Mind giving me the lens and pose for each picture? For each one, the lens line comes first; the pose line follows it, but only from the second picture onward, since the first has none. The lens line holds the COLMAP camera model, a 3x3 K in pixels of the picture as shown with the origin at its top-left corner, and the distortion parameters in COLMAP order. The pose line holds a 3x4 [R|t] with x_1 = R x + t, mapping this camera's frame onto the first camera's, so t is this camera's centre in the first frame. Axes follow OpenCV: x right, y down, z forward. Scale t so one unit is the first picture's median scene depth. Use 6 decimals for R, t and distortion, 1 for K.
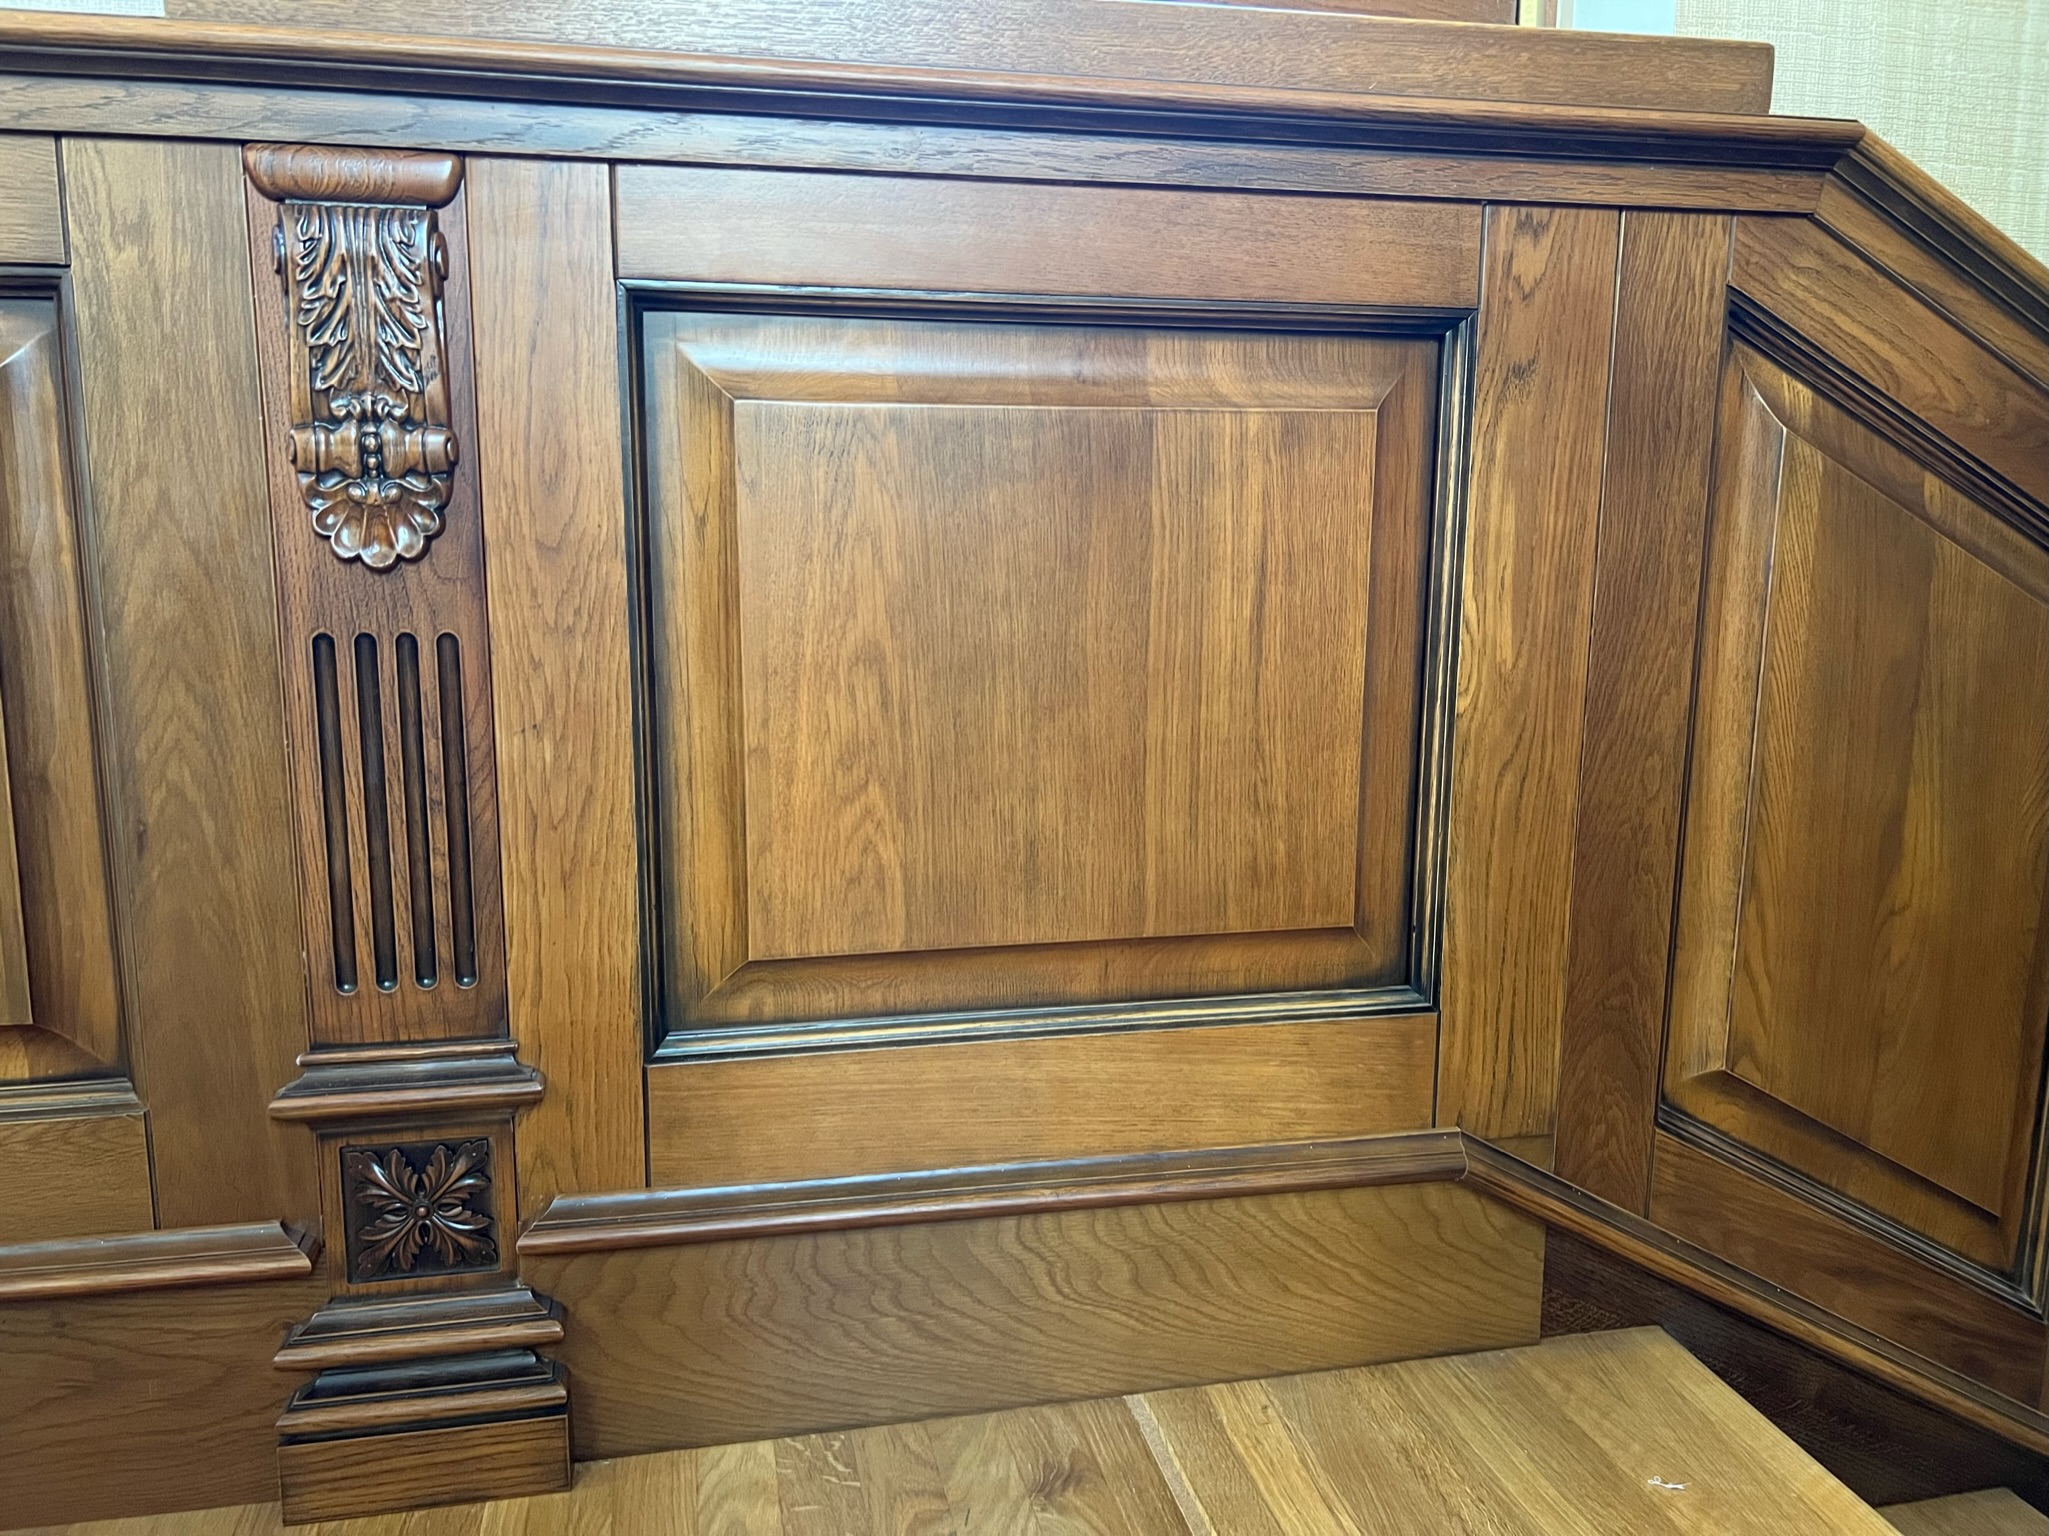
lens RADIAL K [[1658.3, 0, 988.3], [0, 1658.3, 741.7], [0, 0, 1]] dist [0.081273, -0.113657]
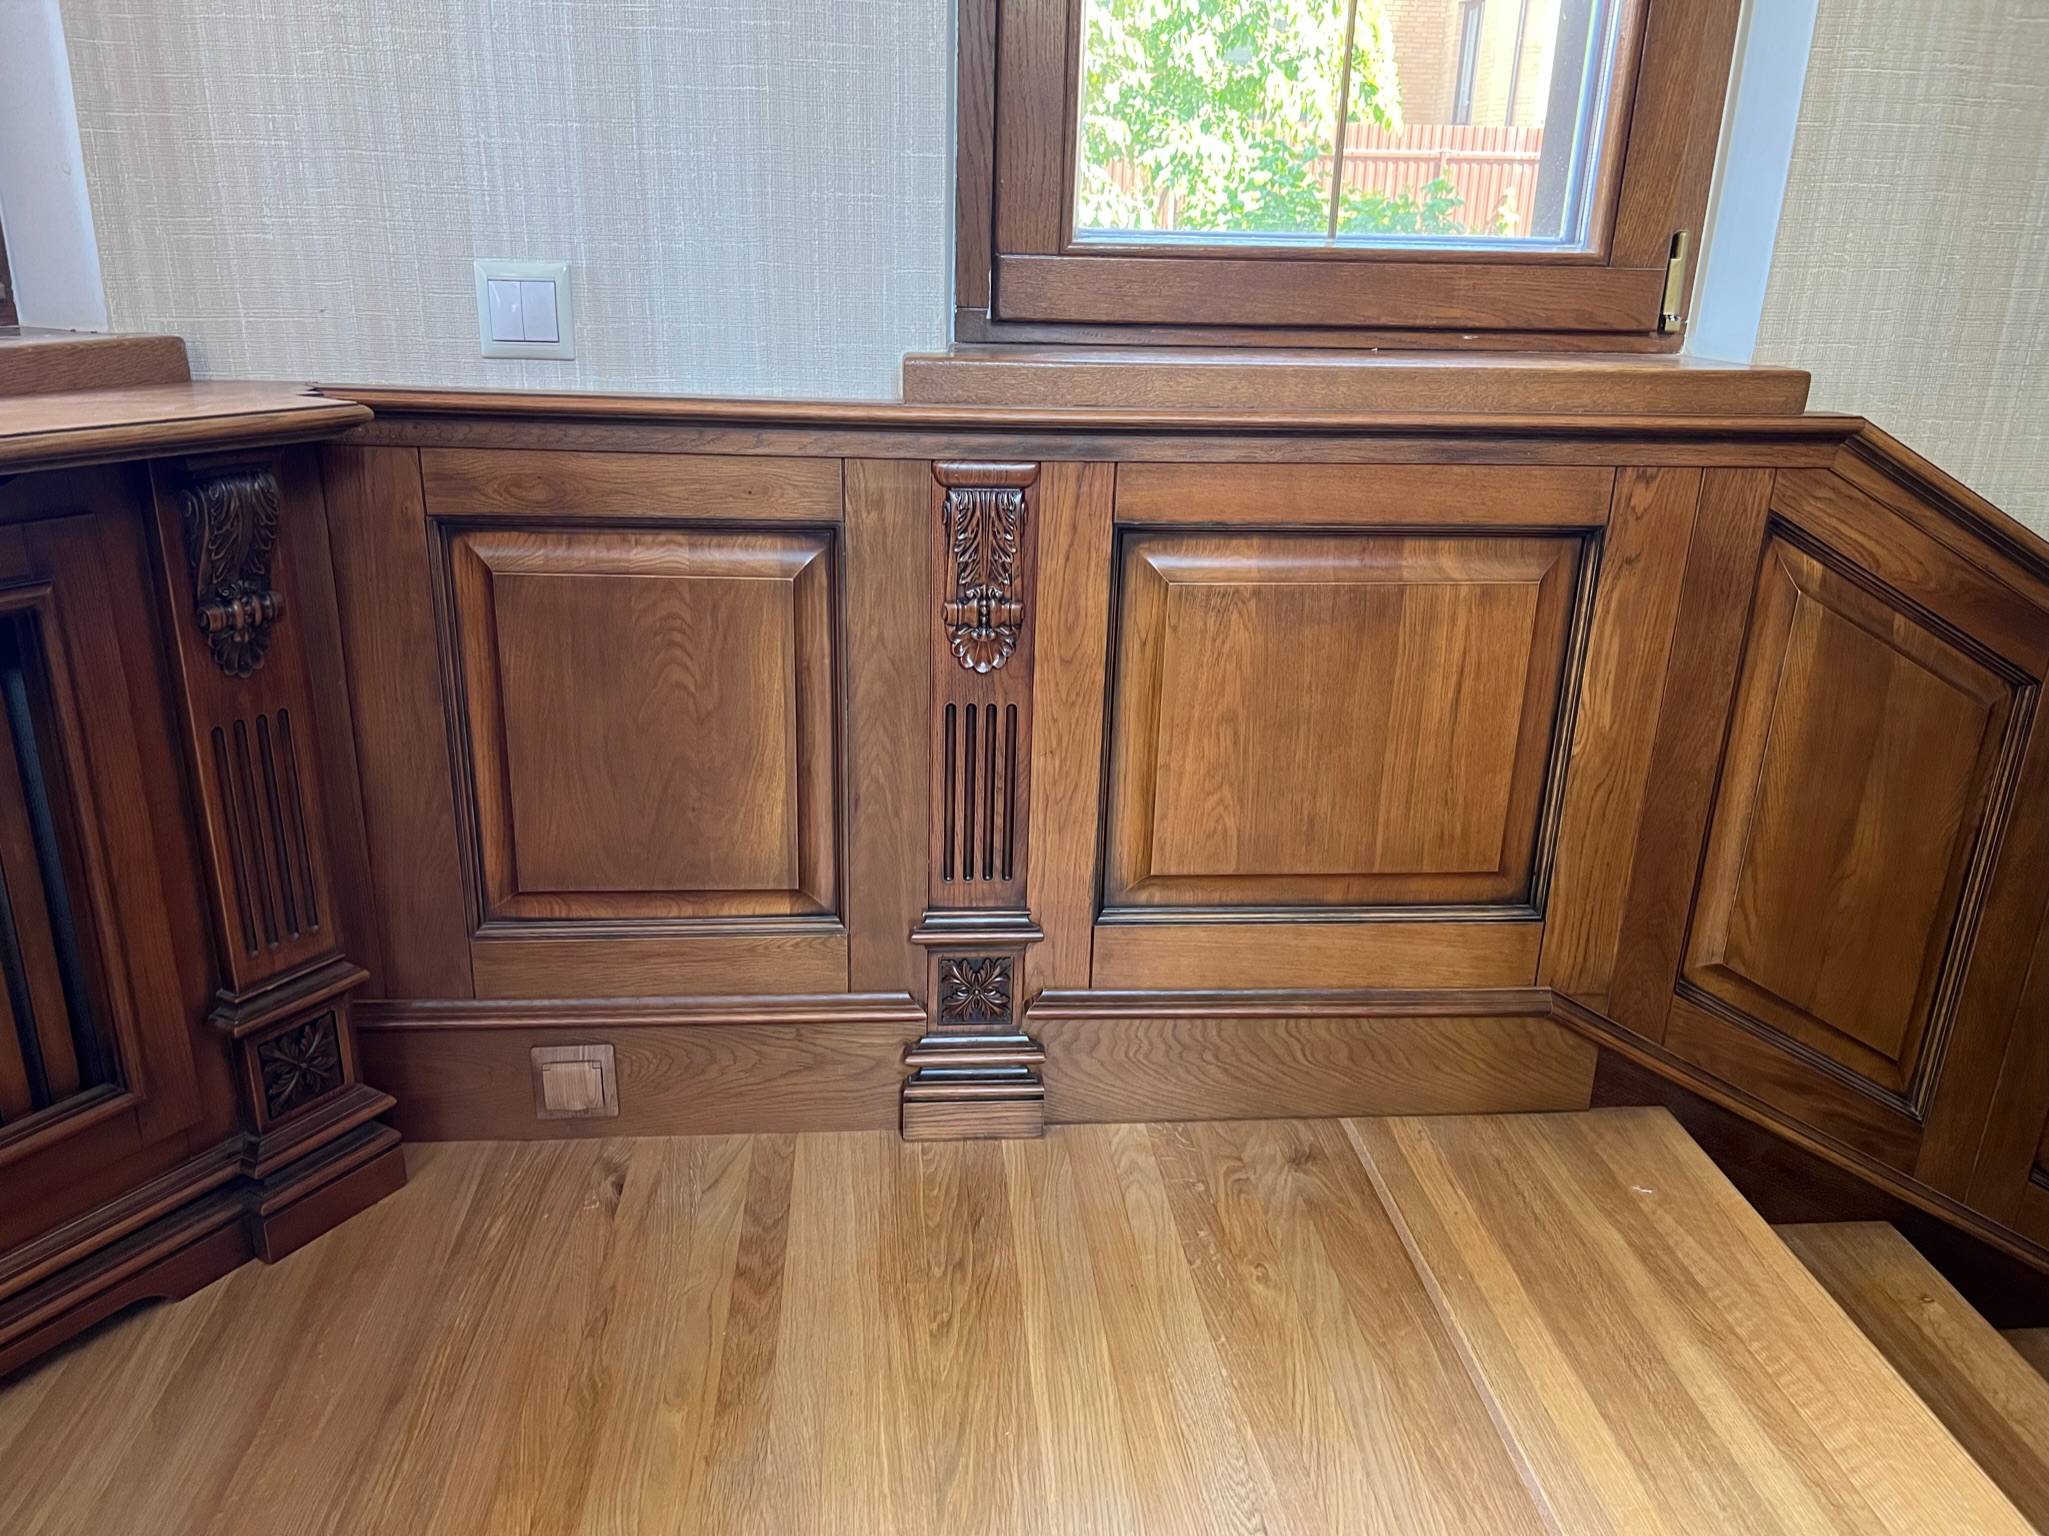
lens RADIAL K [[1539.8, 0, 1013.2], [0, 1539.8, 760.2], [0, 0, 1]] dist [0.073127, -0.097112]
pose [[0.991800, 0.062594, -0.111421, -0.107710], [-0.043694, 0.985387, 0.164629, -0.251565], [0.120098, -0.158410, 0.980042, -0.624302]]
